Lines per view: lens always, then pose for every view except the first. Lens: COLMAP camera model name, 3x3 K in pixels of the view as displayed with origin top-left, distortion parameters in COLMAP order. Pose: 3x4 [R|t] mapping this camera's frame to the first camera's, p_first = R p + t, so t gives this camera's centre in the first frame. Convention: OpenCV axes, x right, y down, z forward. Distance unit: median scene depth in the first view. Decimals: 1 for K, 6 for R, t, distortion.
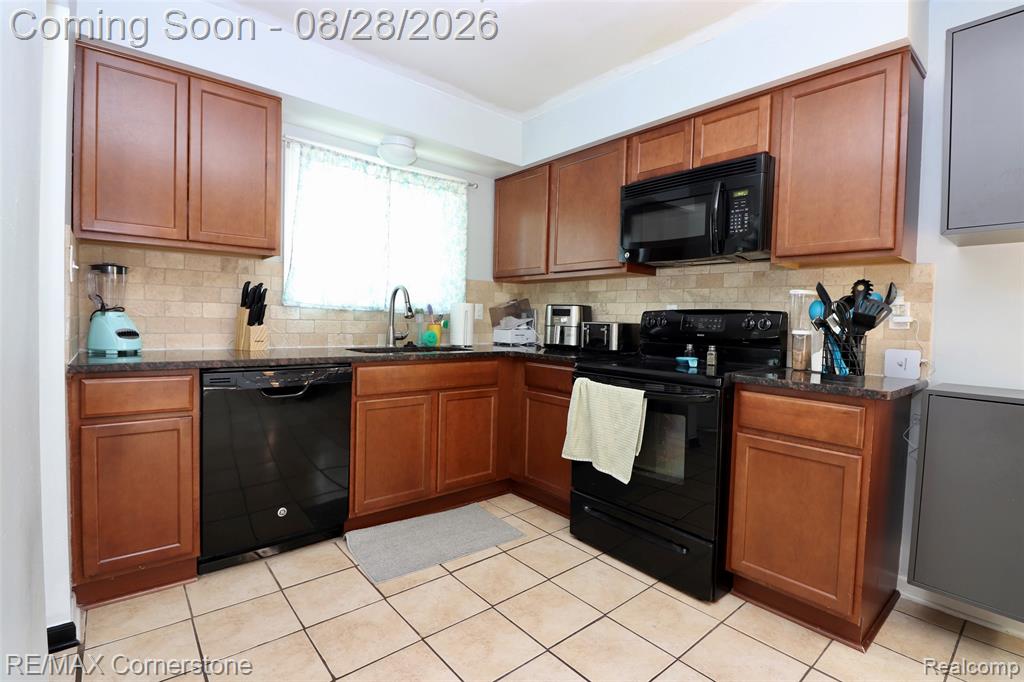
lens RADIAL K [[479.1, 0, 513.1], [0, 479.1, 338.0], [0, 0, 1]] dist [0.000747, -0.015629]
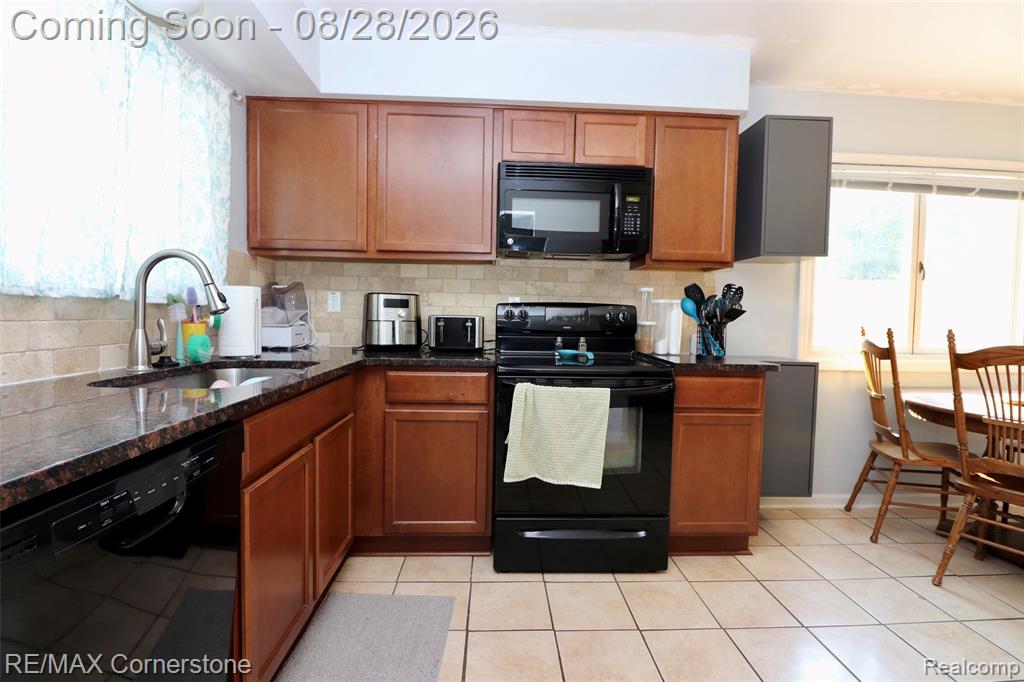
lens RADIAL K [[479.1, 0, 513.1], [0, 479.1, 338.0], [0, 0, 1]] dist [0.000747, -0.015629]
pose [[0.610023, -0.050435, 0.790777, -0.495500], [0.027893, 0.998721, 0.042180, -0.030296], [-0.791892, -0.003673, 0.610650, 0.458953]]
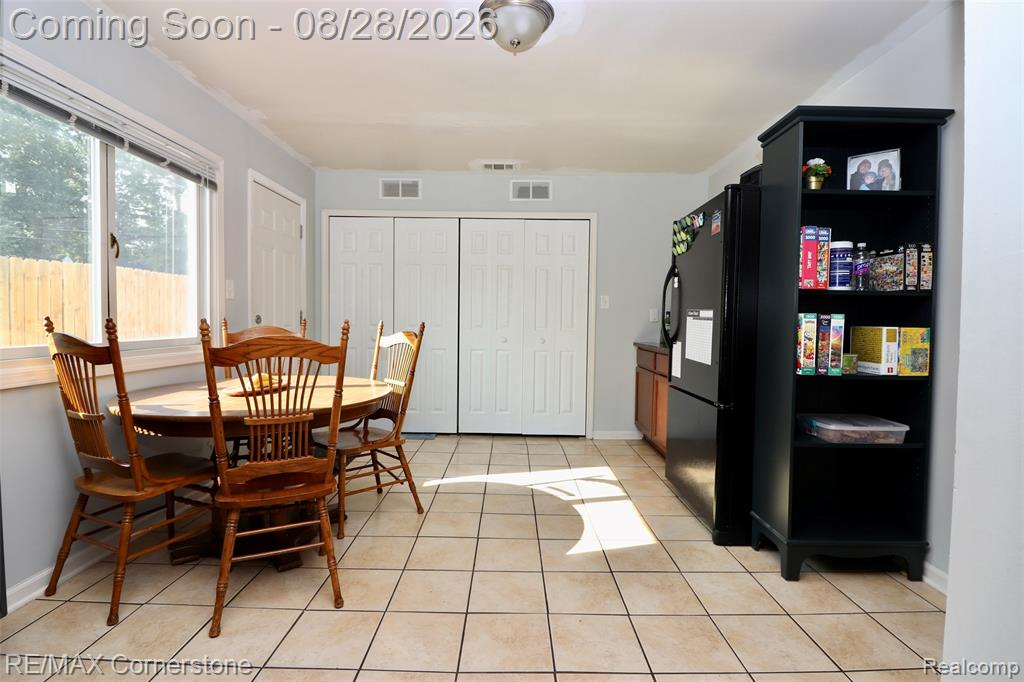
lens RADIAL K [[479.1, 0, 513.1], [0, 479.1, 338.0], [0, 0, 1]] dist [0.000747, -0.015629]
pose [[-0.762474, -0.059343, 0.644291, -0.133788], [-0.006089, 0.996399, 0.084568, -0.022097], [-0.646990, 0.060558, -0.760090, 0.590018]]
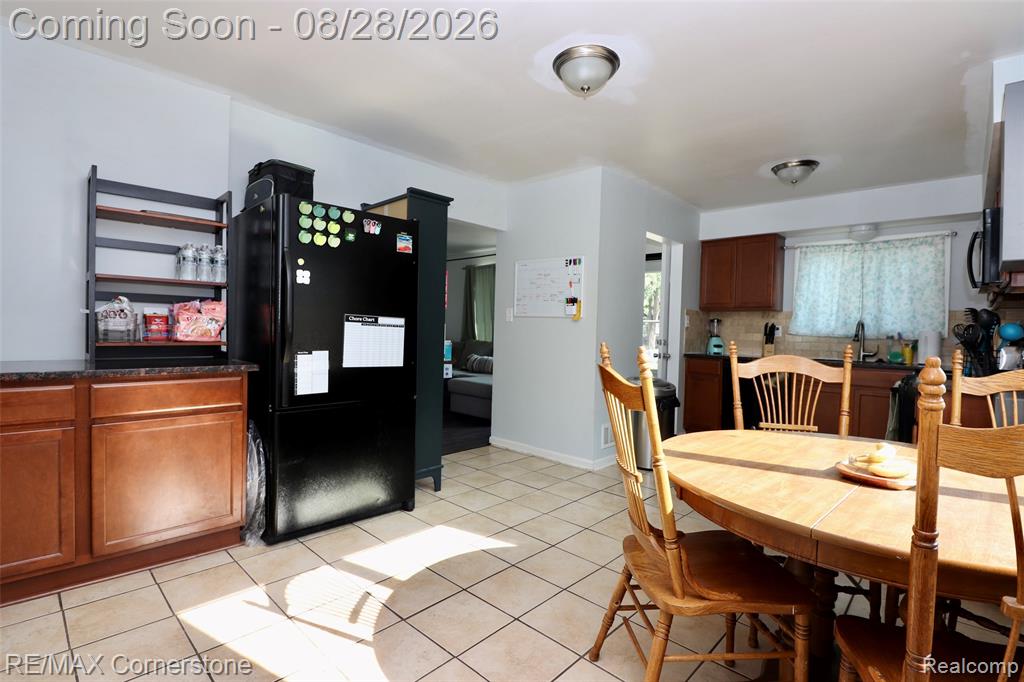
lens RADIAL K [[477.9, 0, 512.0], [0, 477.9, 341.0], [0, 0, 1]] dist [0.000470, 0.000016]
pose [[0.113682, -0.001923, -0.993515, 1.400615], [-0.064297, 0.997888, -0.009288, 0.051277], [0.991434, 0.064936, 0.113319, -0.327639]]
